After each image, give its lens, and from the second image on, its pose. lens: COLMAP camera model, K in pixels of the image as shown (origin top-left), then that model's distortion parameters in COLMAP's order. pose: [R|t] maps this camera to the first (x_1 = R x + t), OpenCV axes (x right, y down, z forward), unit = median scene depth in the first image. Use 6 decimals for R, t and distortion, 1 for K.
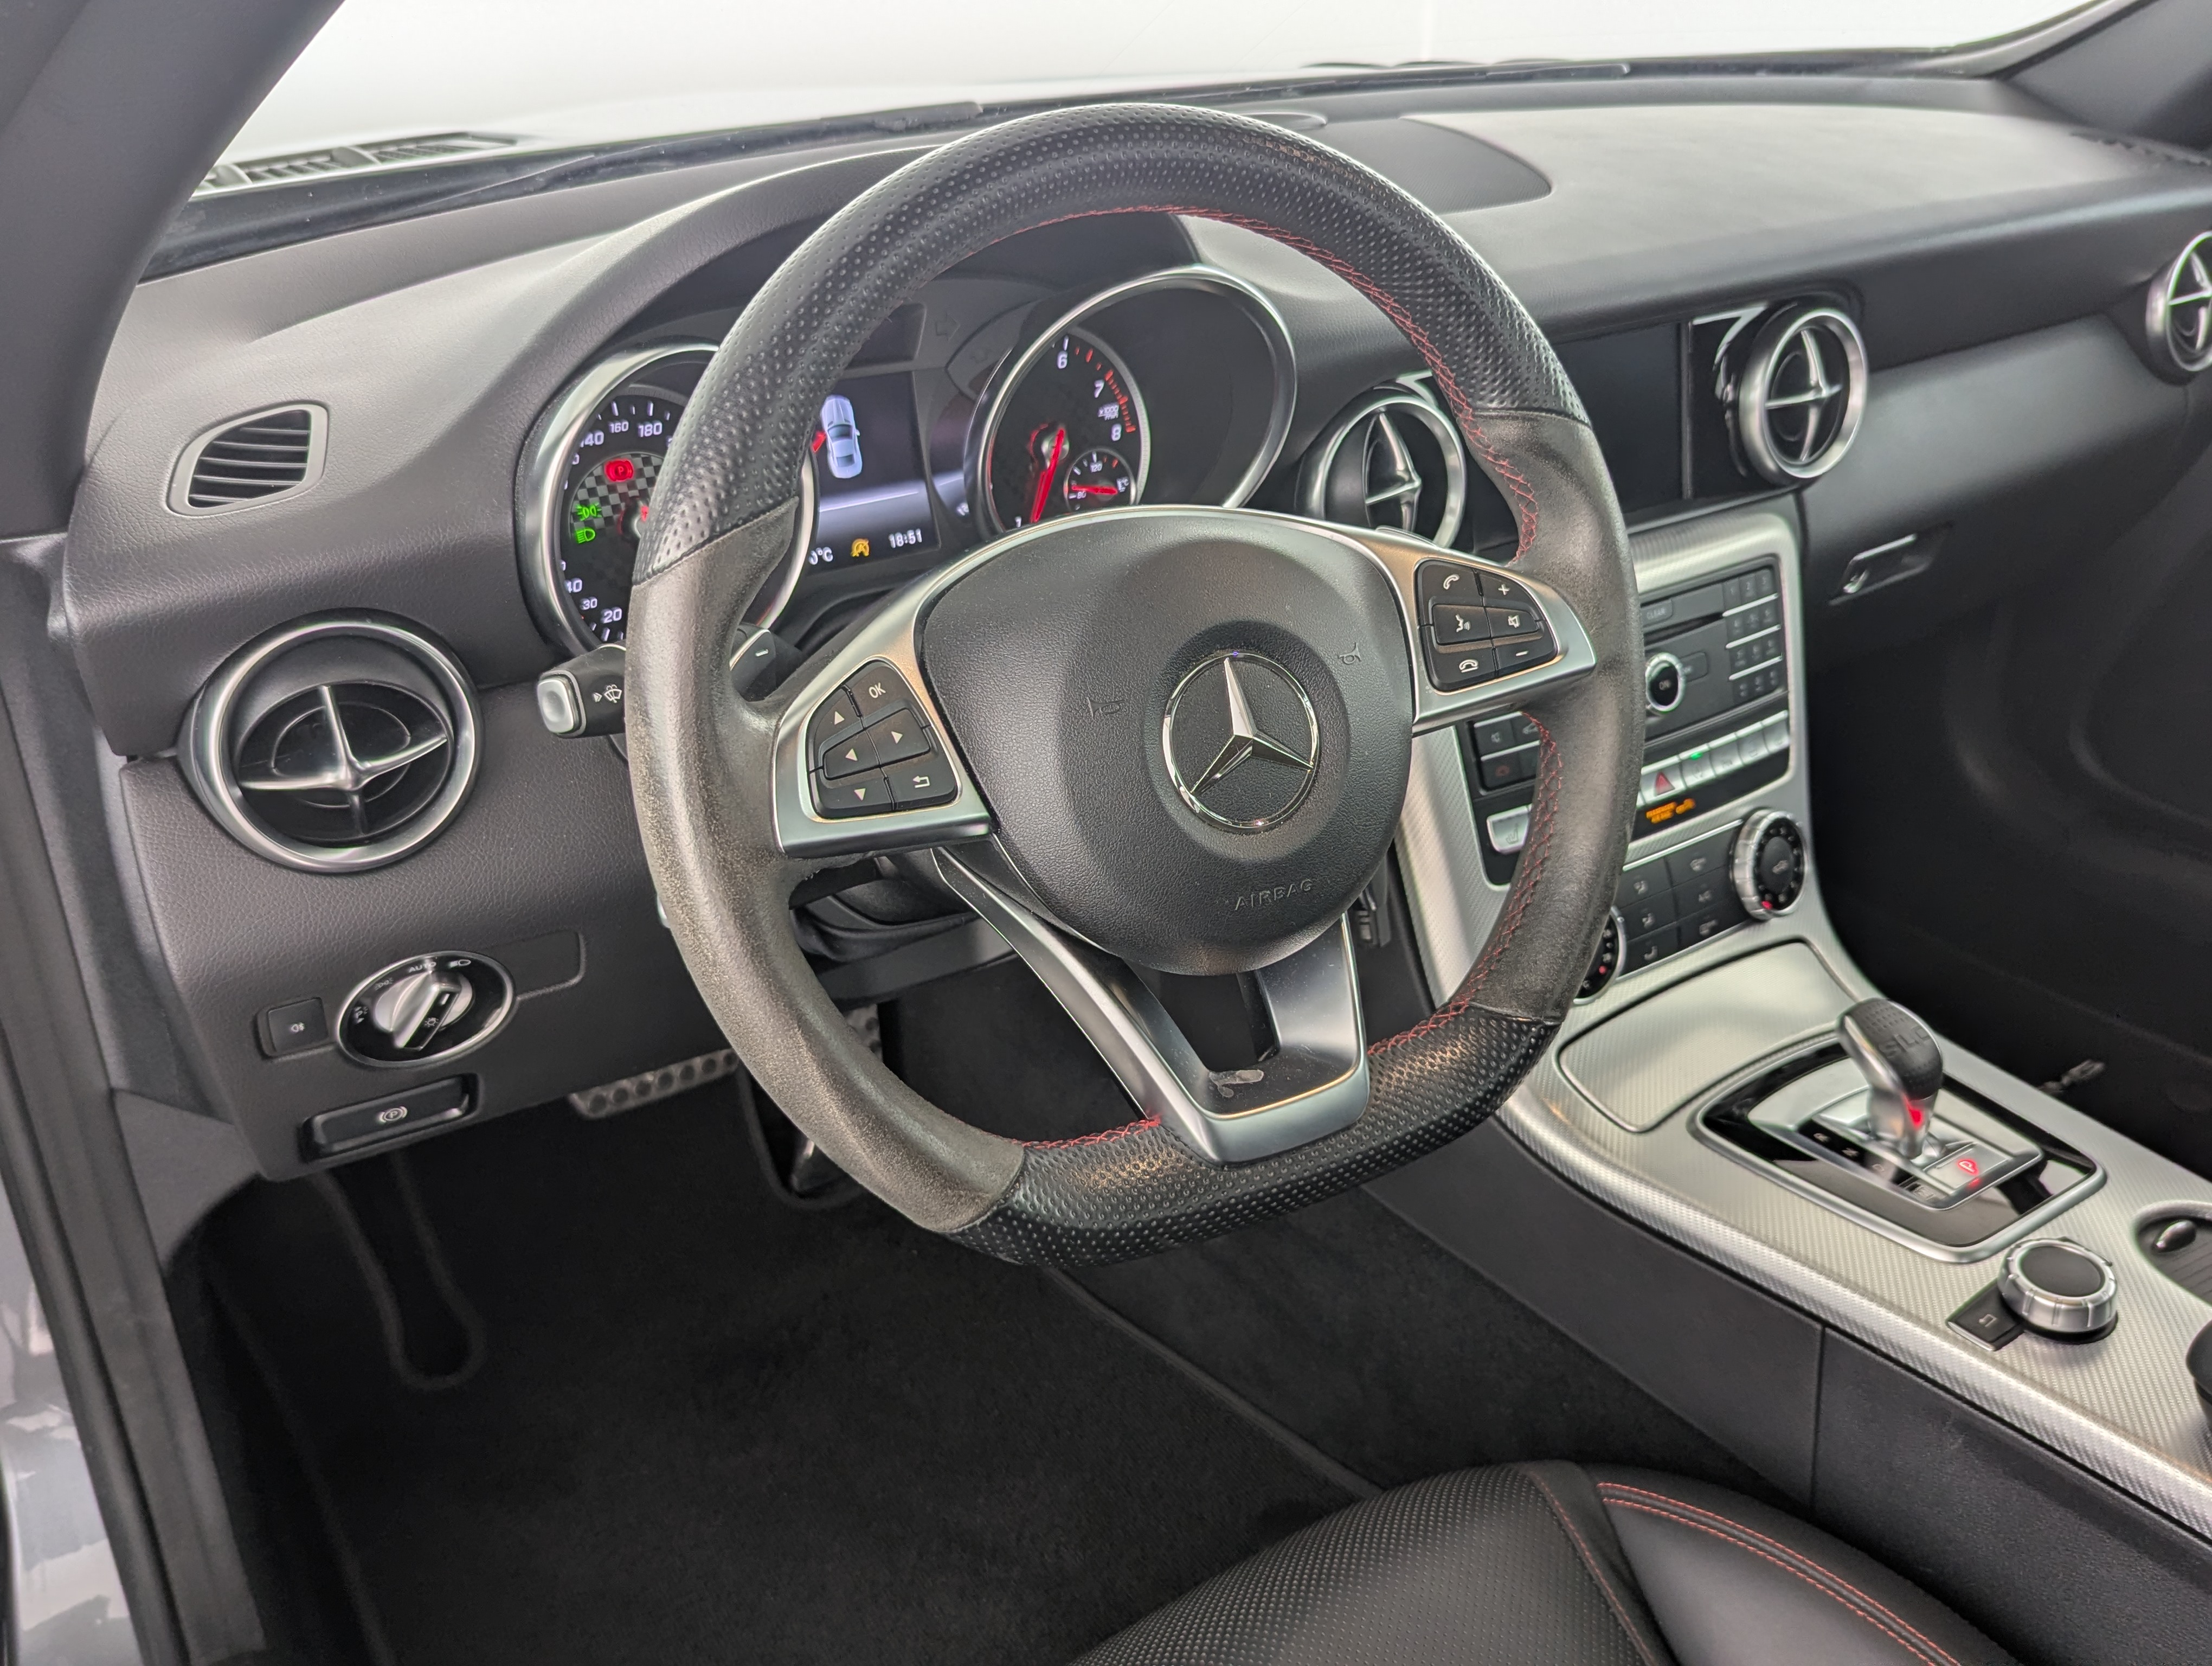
lens RADIAL K [[1903.9, 0, 1083.2], [0, 1903.9, 824.1], [0, 0, 1]] dist [0.046732, -0.019754]
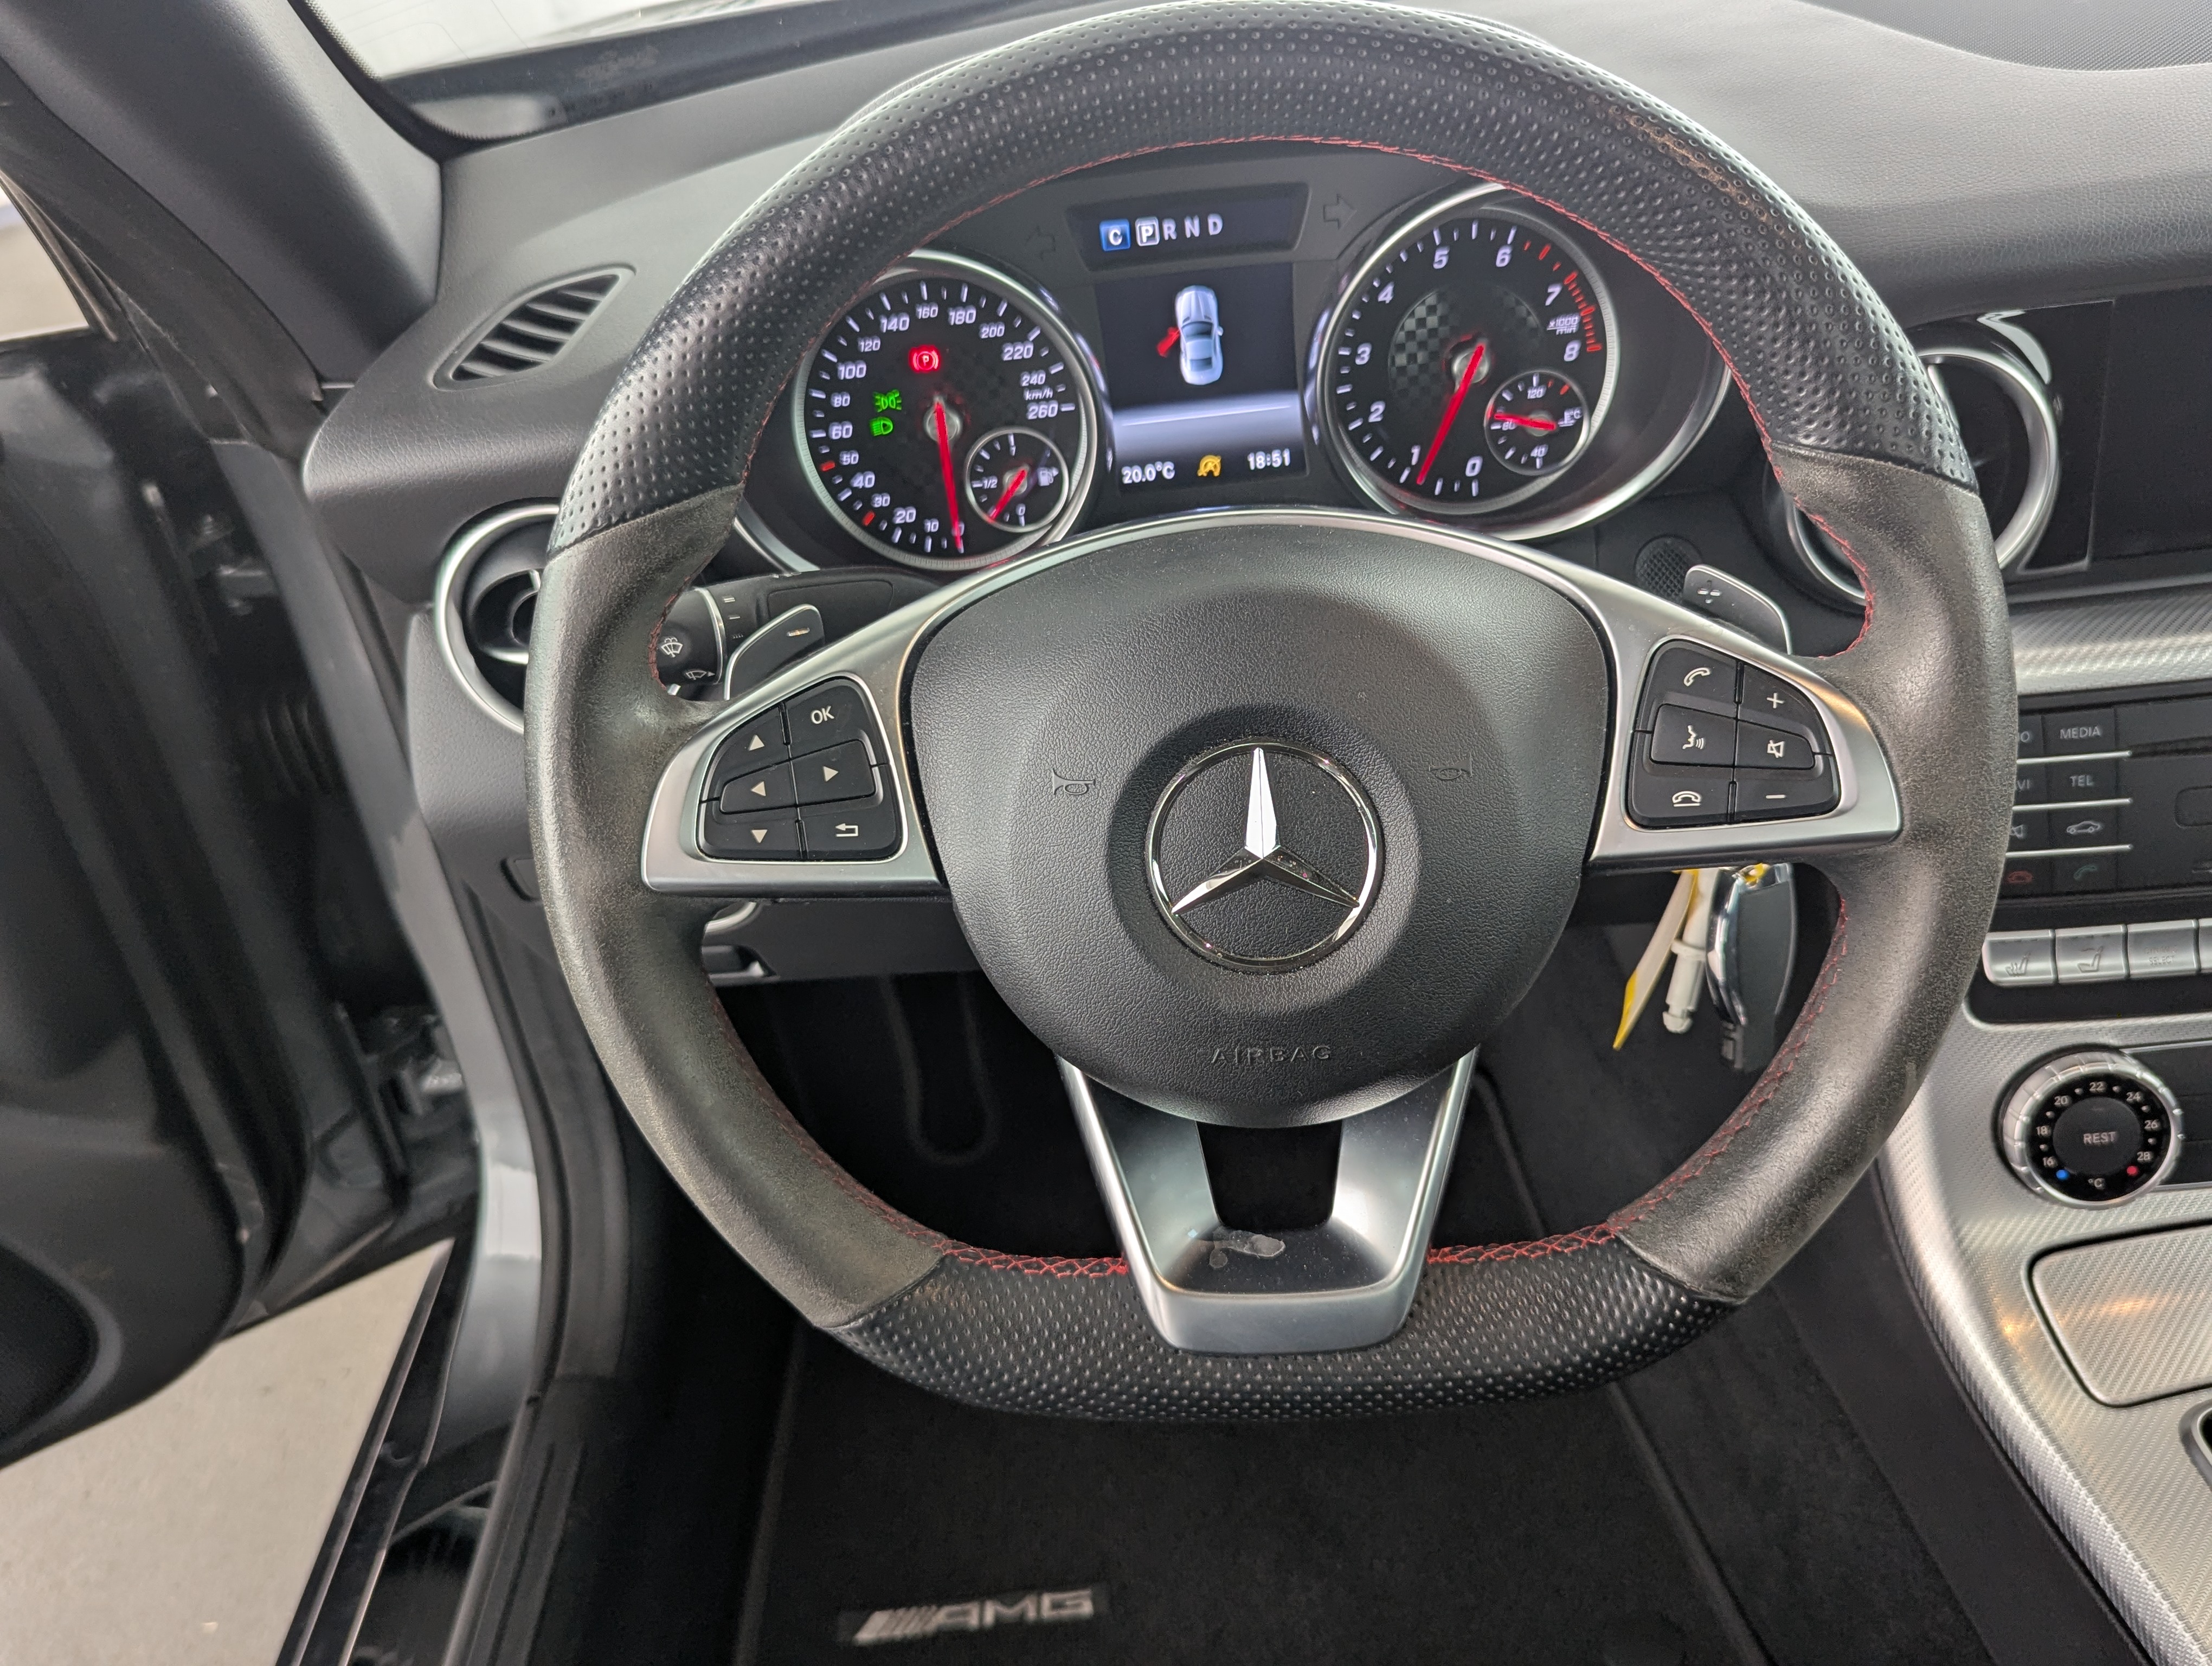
lens RADIAL K [[1903.9, 0, 1099.8], [0, 1903.9, 818.7], [0, 0, 1]] dist [0.046732, -0.019754]
pose [[0.855299, 0.222951, -0.467715, 0.284702], [-0.157204, 0.971799, 0.175764, -0.135553], [0.493712, -0.076804, 0.866227, 0.217636]]
